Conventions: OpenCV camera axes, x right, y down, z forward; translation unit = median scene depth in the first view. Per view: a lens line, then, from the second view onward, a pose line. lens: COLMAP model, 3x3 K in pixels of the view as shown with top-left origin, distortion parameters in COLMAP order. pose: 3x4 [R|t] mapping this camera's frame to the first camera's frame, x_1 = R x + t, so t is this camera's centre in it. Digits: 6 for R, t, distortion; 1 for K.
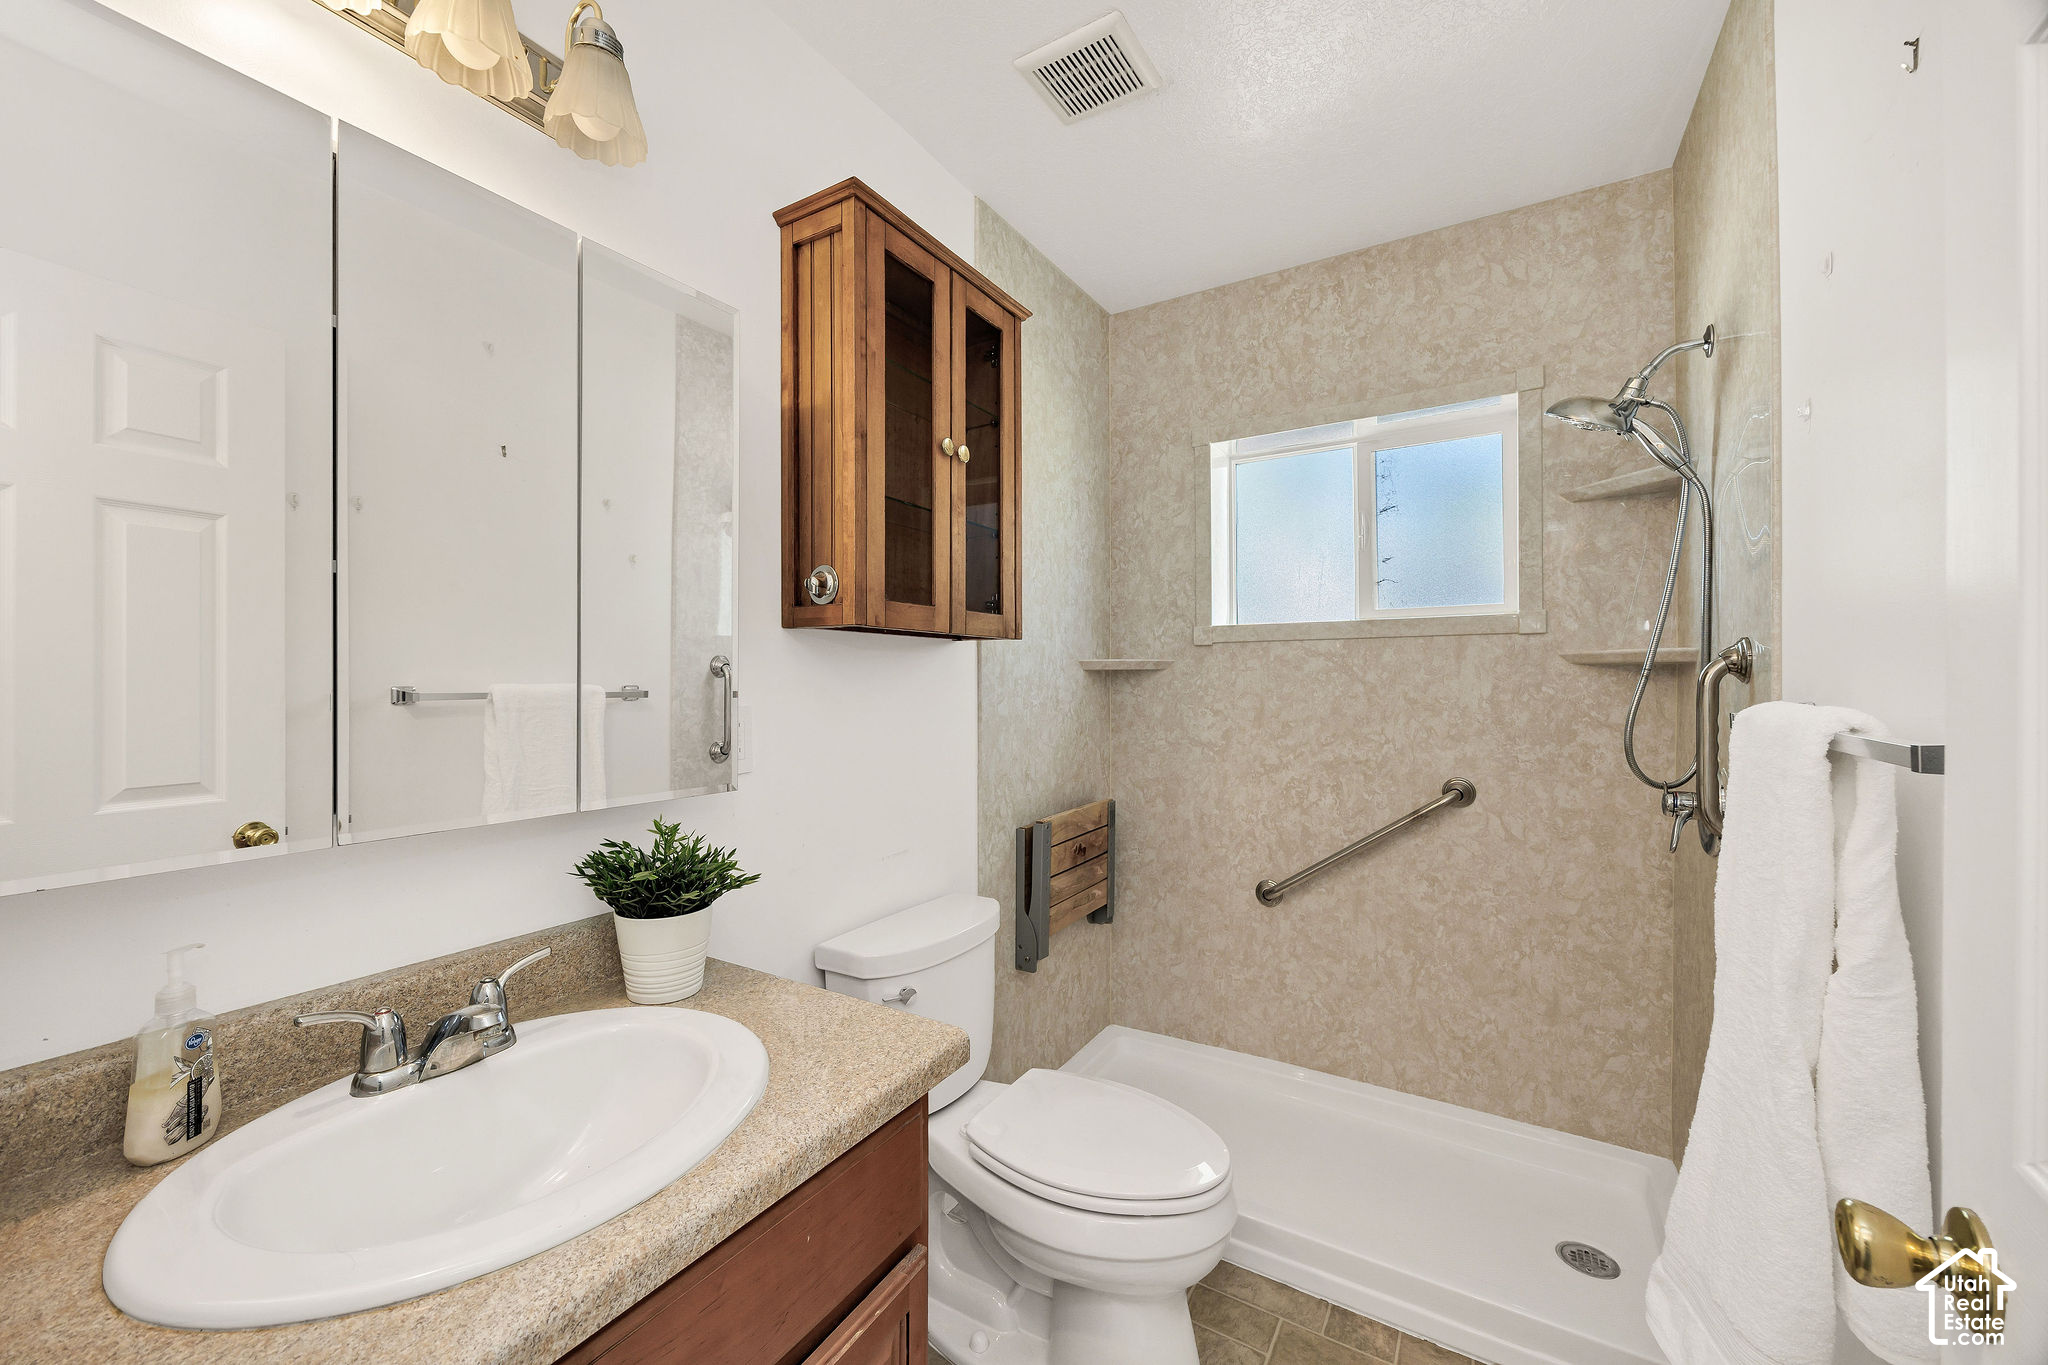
lens RADIAL K [[799.0, 0, 1024.0], [0, 799.0, 682.5], [0, 0, 1]] dist [-0.000292, -0.000151]
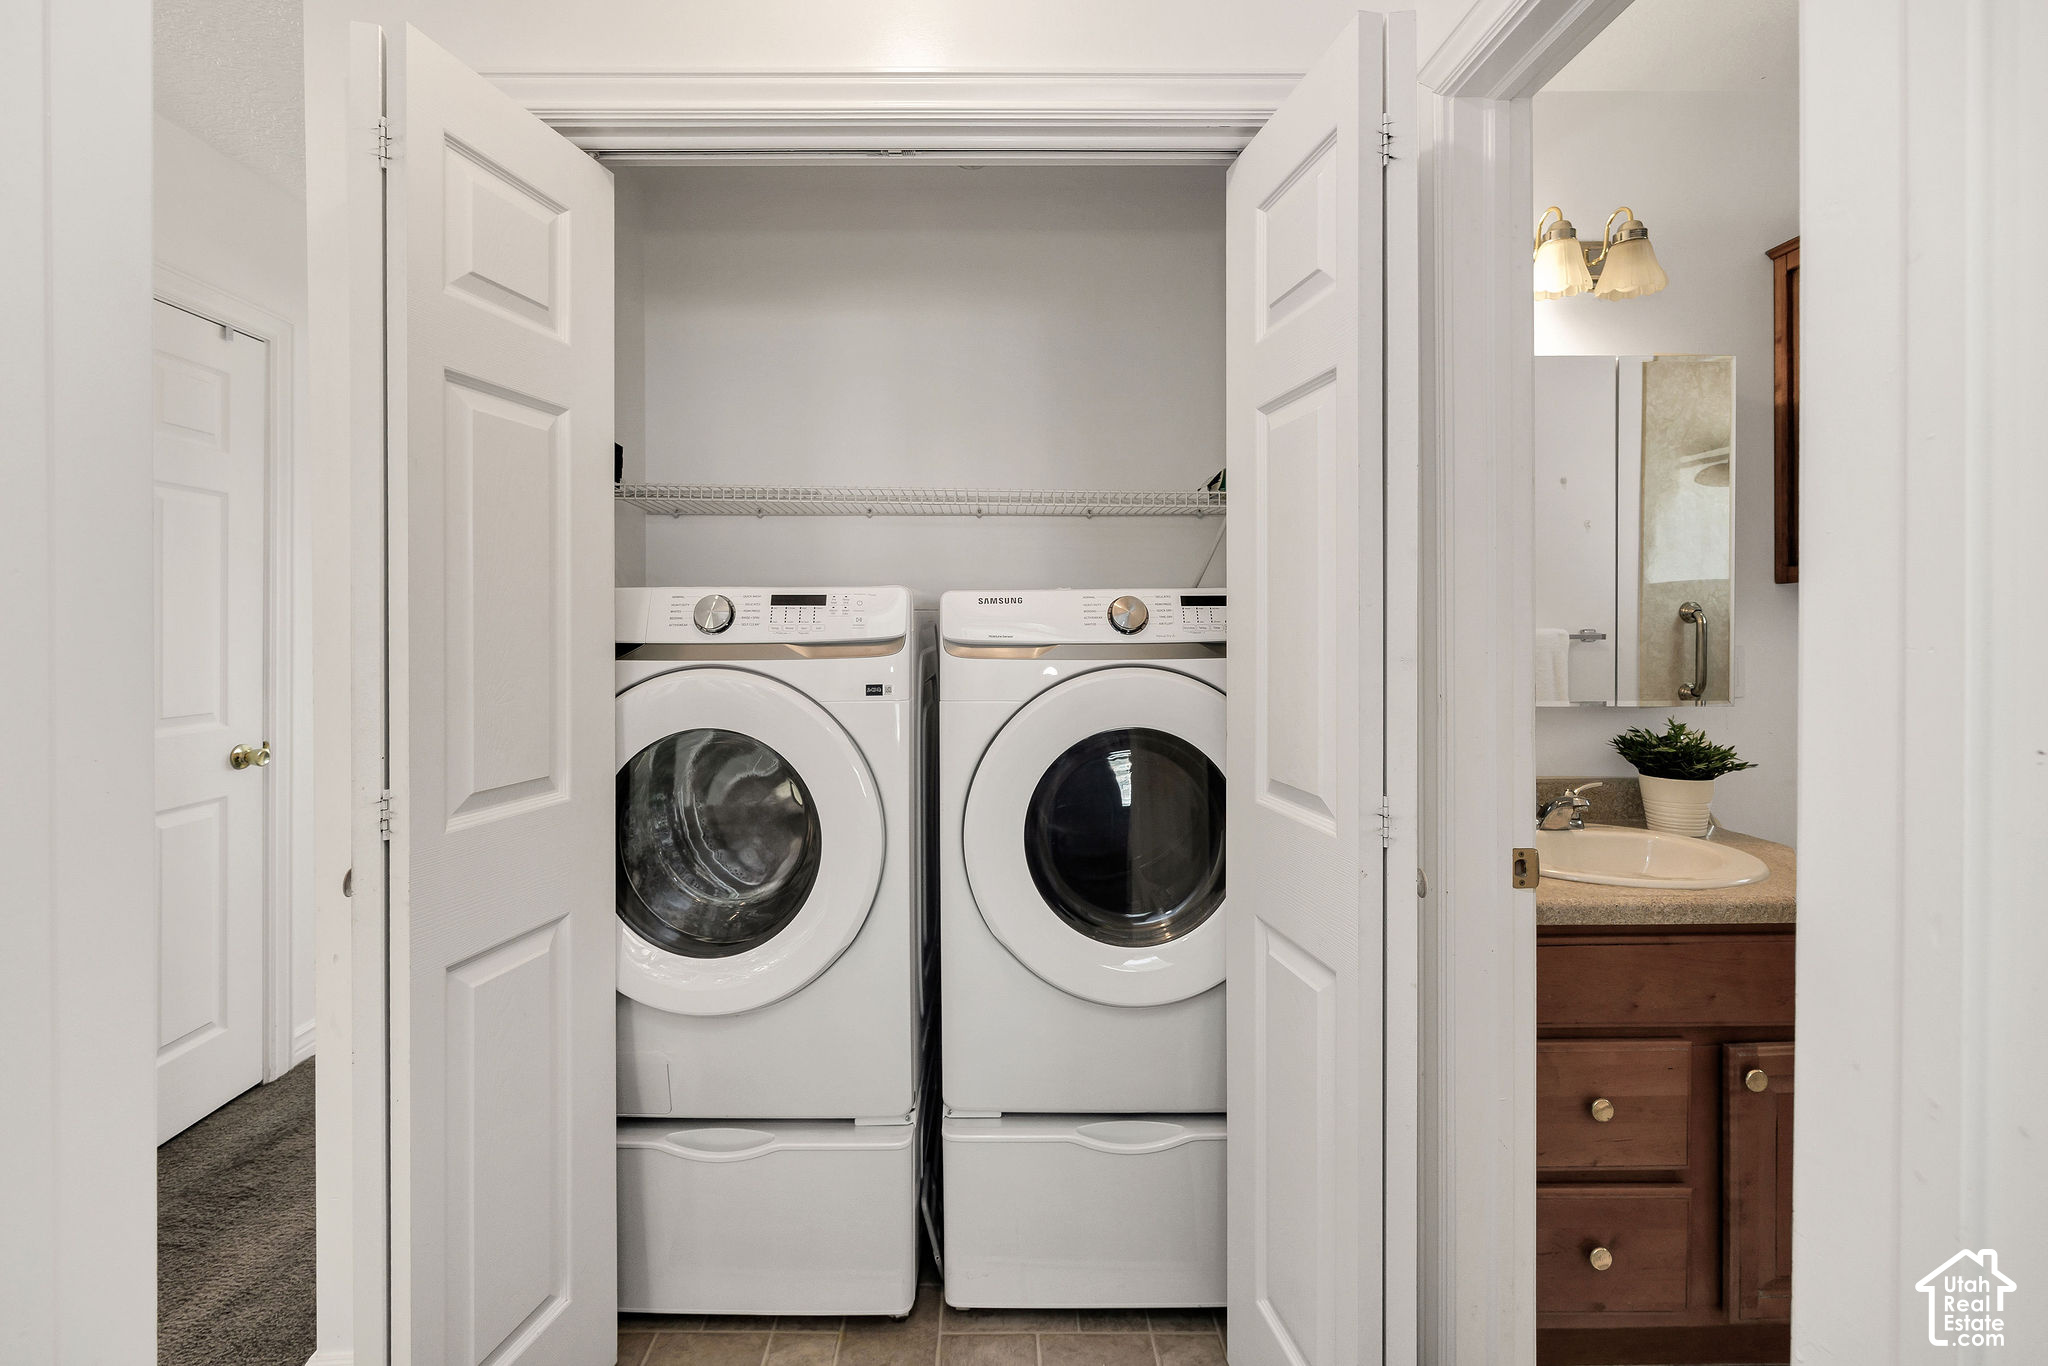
lens RADIAL K [[814.8, 0, 1020.5], [0, 814.8, 617.2], [0, 0, 1]] dist [0.000313, -0.000006]
pose [[0.517243, -0.000015, -0.855839, 0.225647], [-0.008479, 0.999951, -0.005142, -0.002872], [0.855797, 0.009916, 0.517217, -0.845979]]
